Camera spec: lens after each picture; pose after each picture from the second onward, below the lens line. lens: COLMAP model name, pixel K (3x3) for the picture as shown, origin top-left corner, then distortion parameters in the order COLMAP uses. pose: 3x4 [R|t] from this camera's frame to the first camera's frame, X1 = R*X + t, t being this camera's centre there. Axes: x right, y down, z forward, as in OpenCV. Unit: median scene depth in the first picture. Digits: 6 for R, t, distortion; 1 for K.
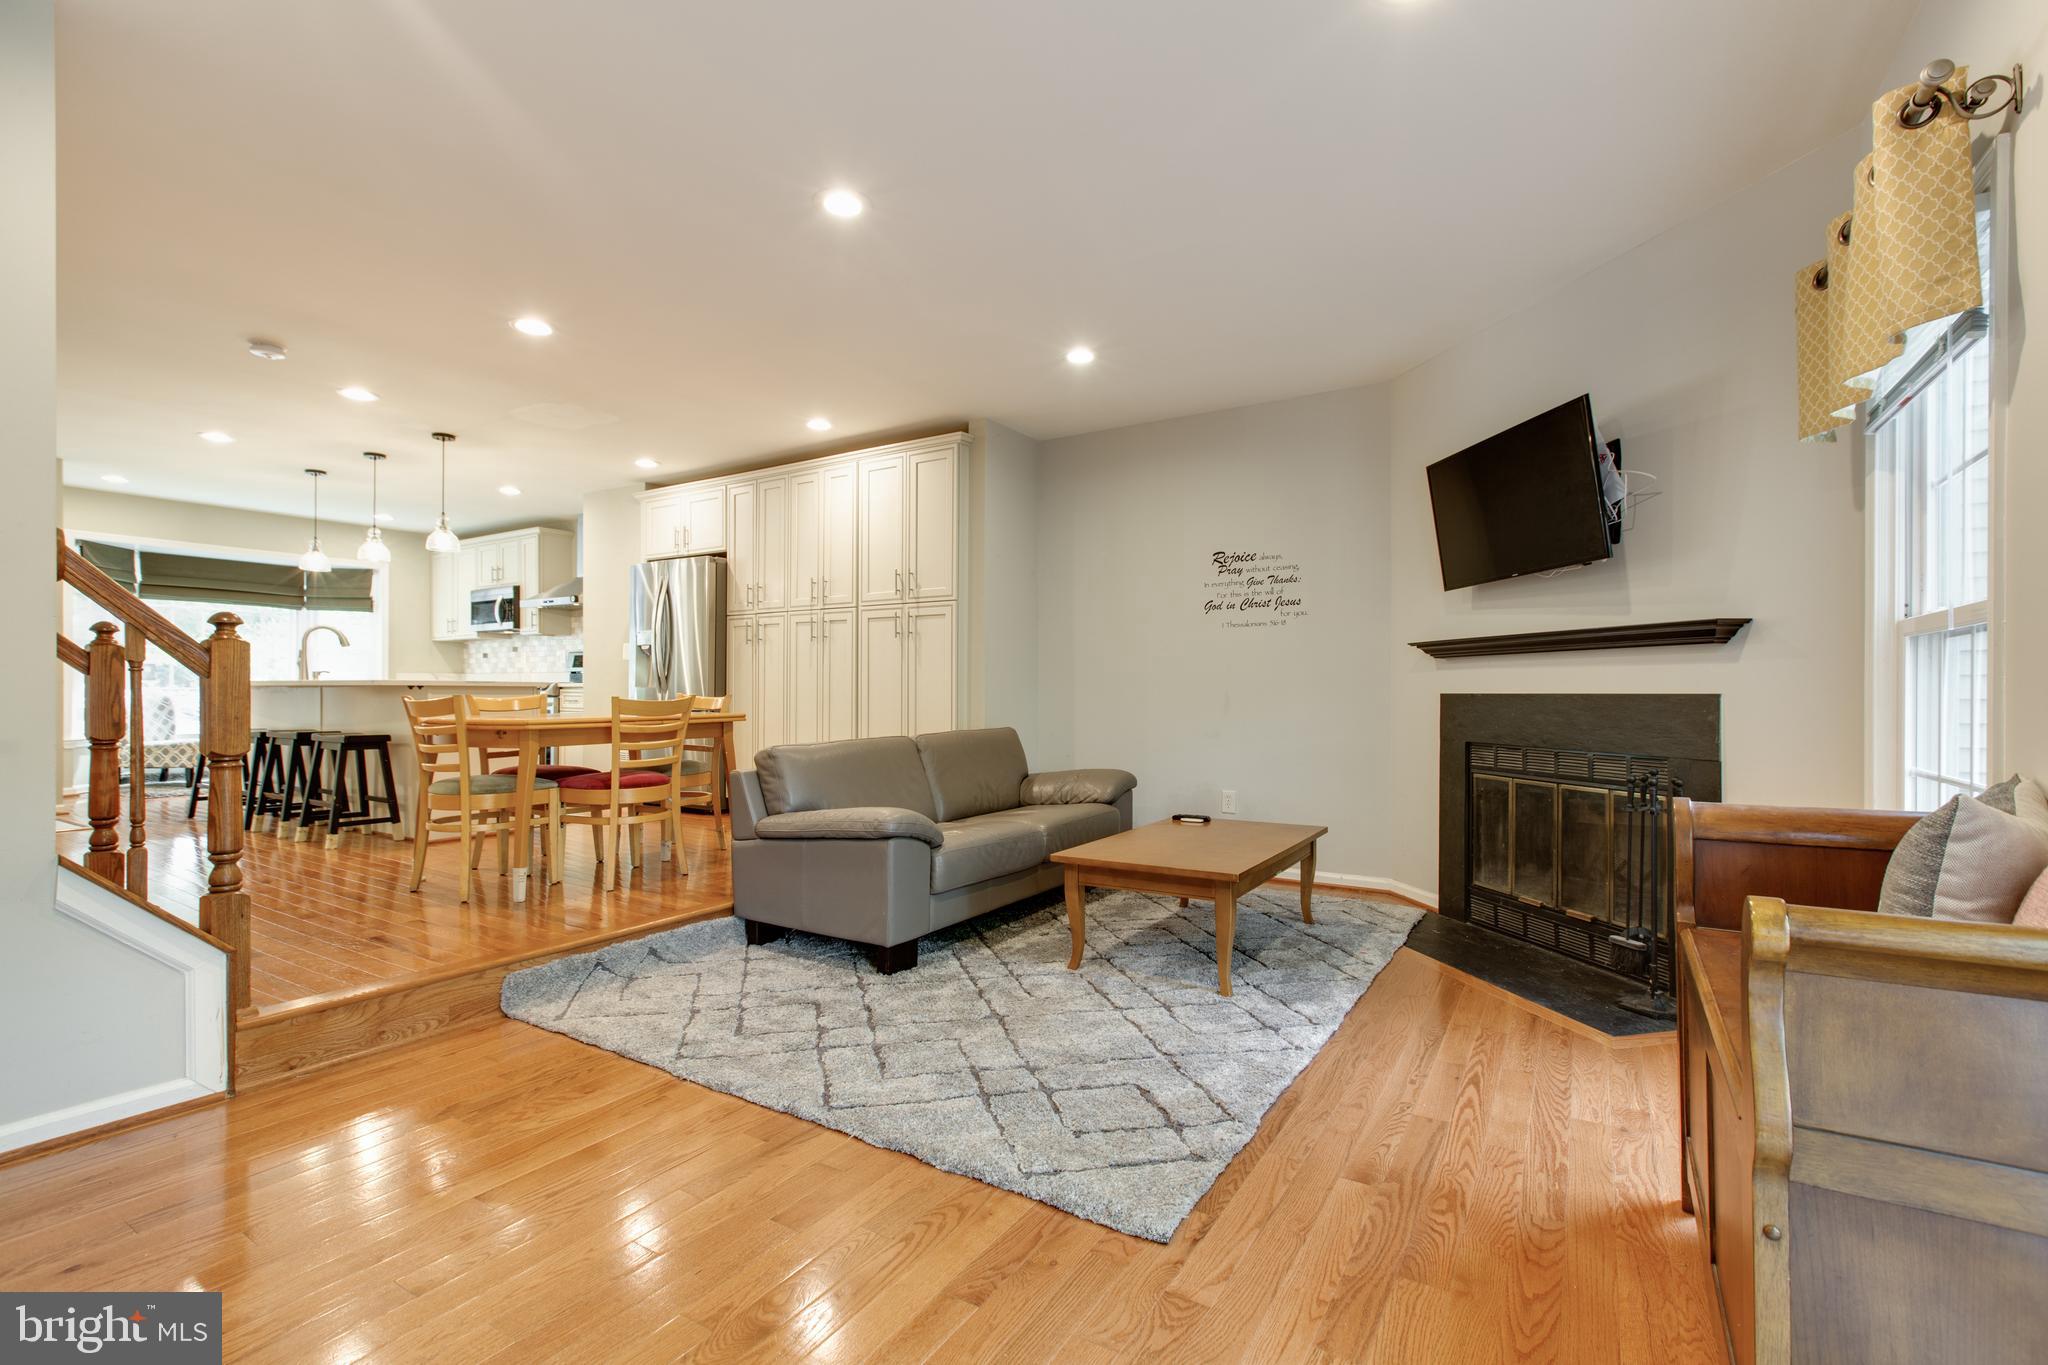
lens RADIAL K [[914.4, 0, 1010.7], [0, 914.4, 685.1], [0, 0, 1]] dist [-0.003062, -0.000063]
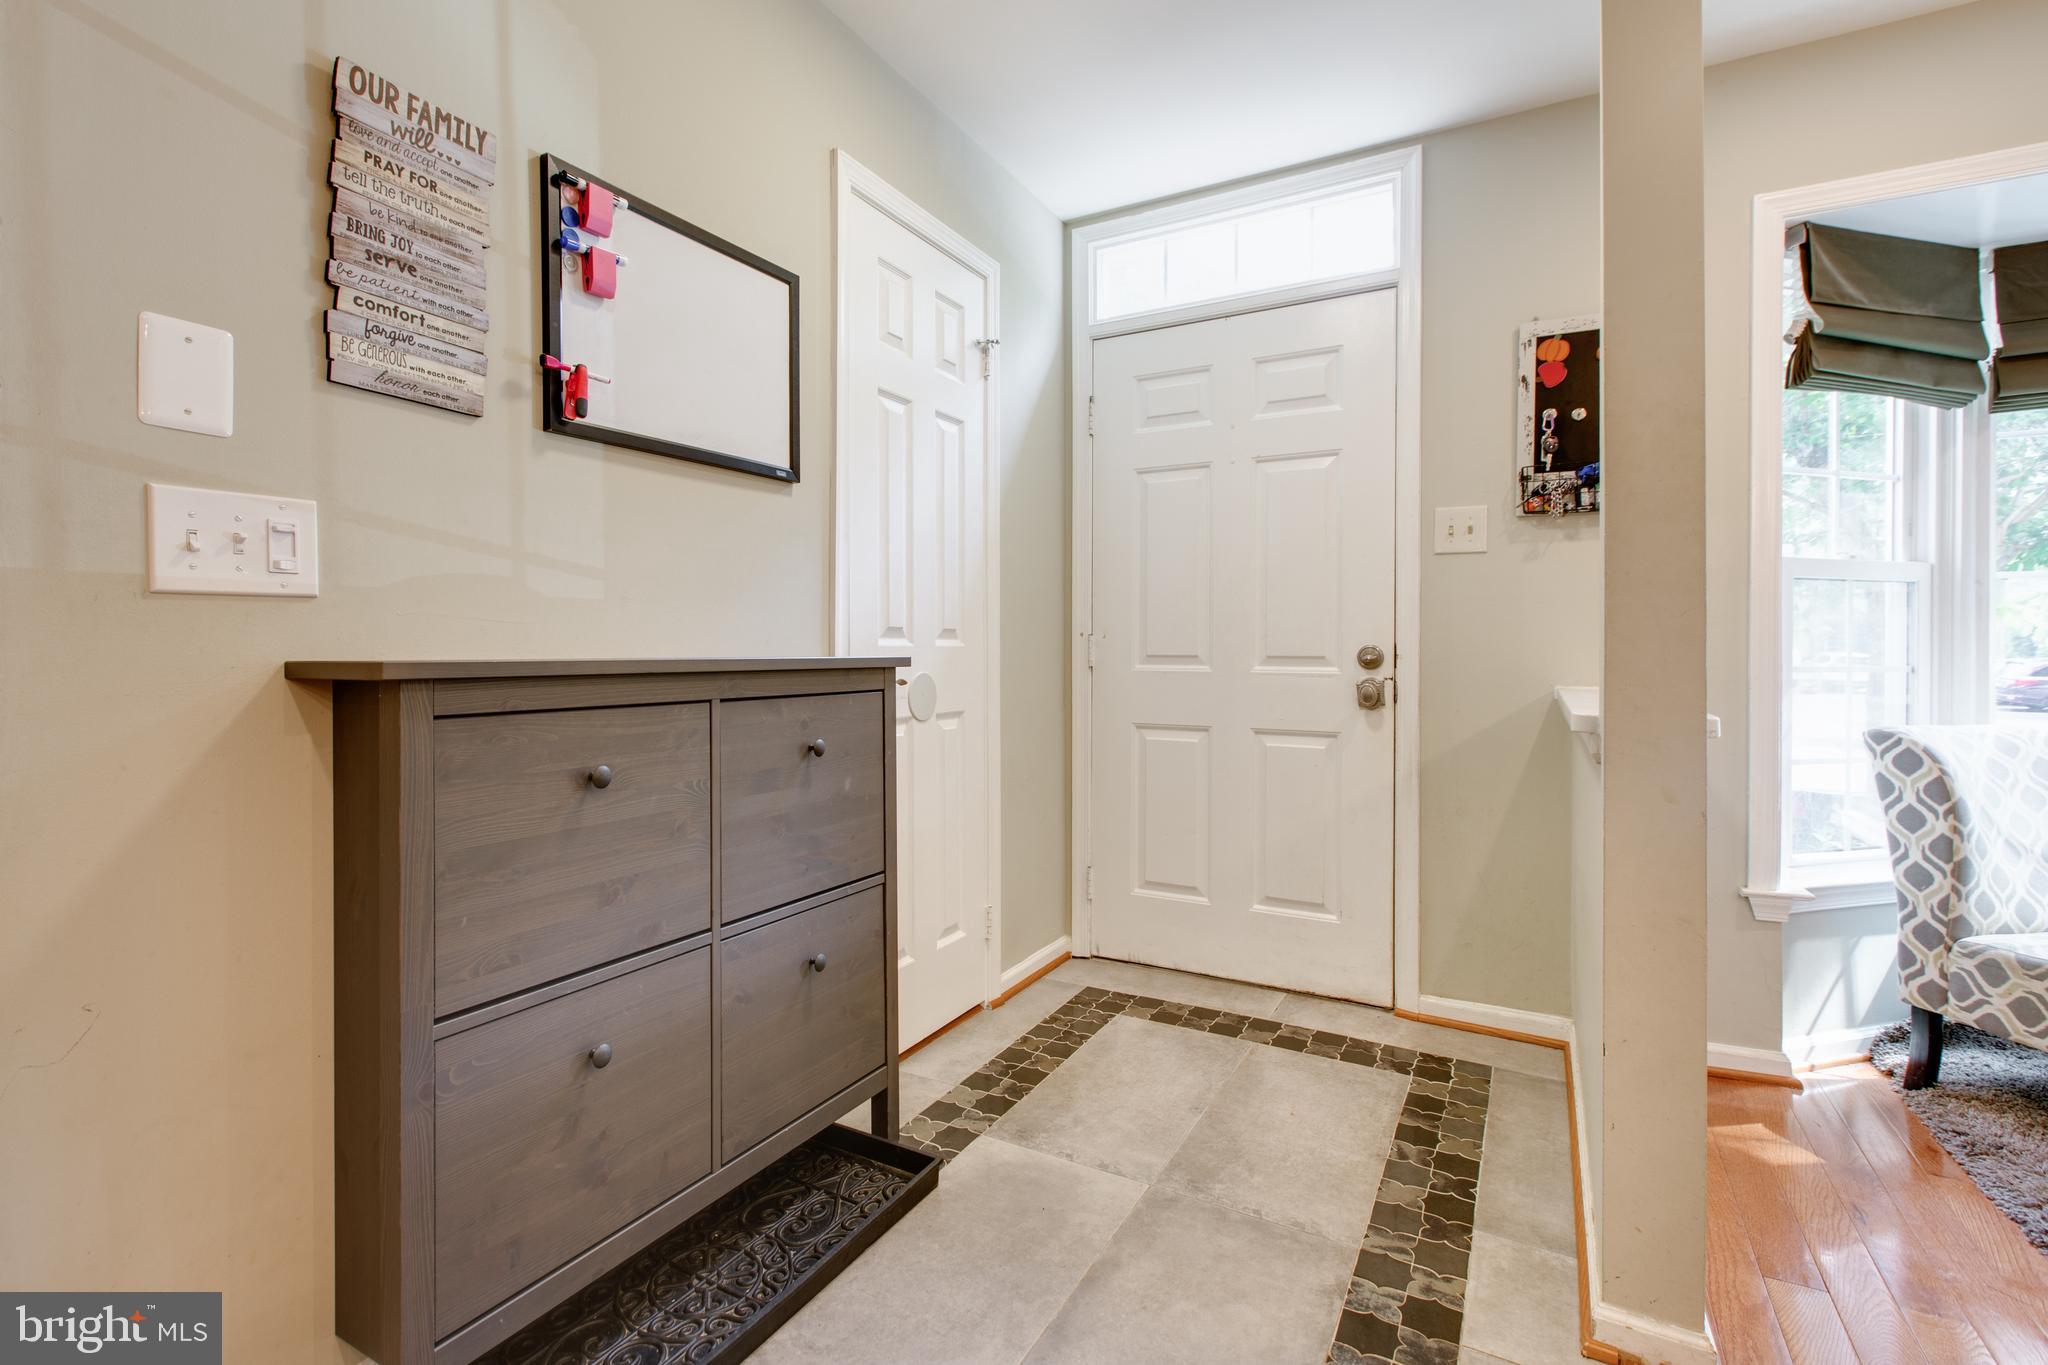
lens RADIAL K [[944.5, 0, 1000.6], [0, 944.5, 654.1], [0, 0, 1]] dist [-0.000844, 0.000234]
pose [[0.048255, 0.001809, -0.998833, -1.411152], [0.007424, 0.999970, 0.002170, -0.041170], [0.998807, -0.007520, 0.048240, 1.406097]]
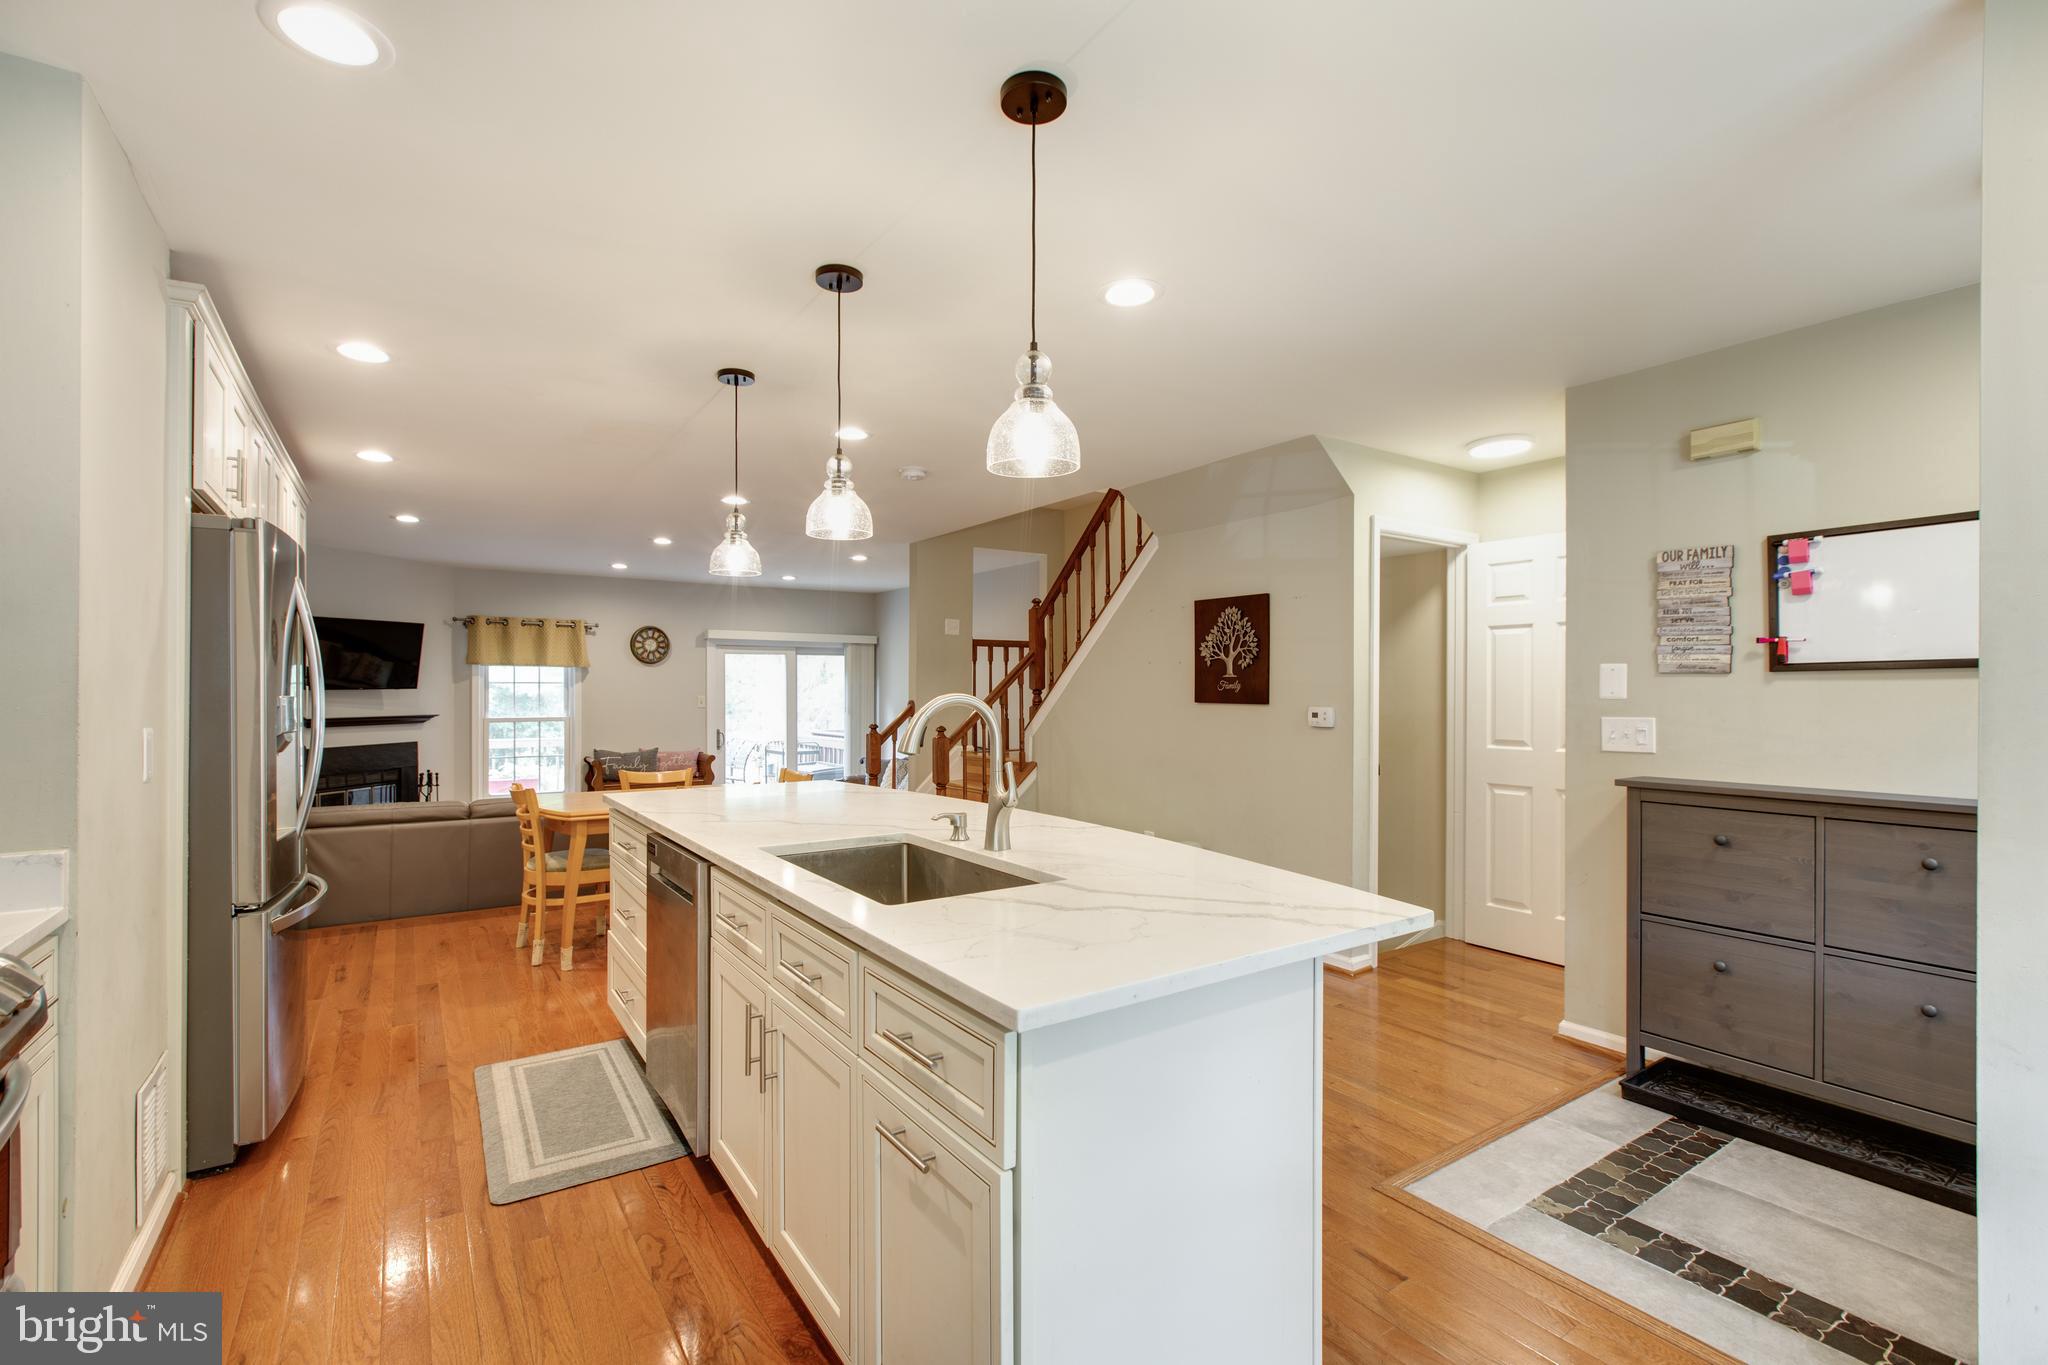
lens RADIAL K [[914.4, 0, 1010.7], [0, 914.4, 685.1], [0, 0, 1]] dist [-0.003062, -0.000063]
pose [[-0.916853, -0.001151, 0.399223, -1.536423], [-0.005546, 0.999936, -0.009855, -0.113981], [-0.399186, -0.011250, -0.916801, 2.212014]]
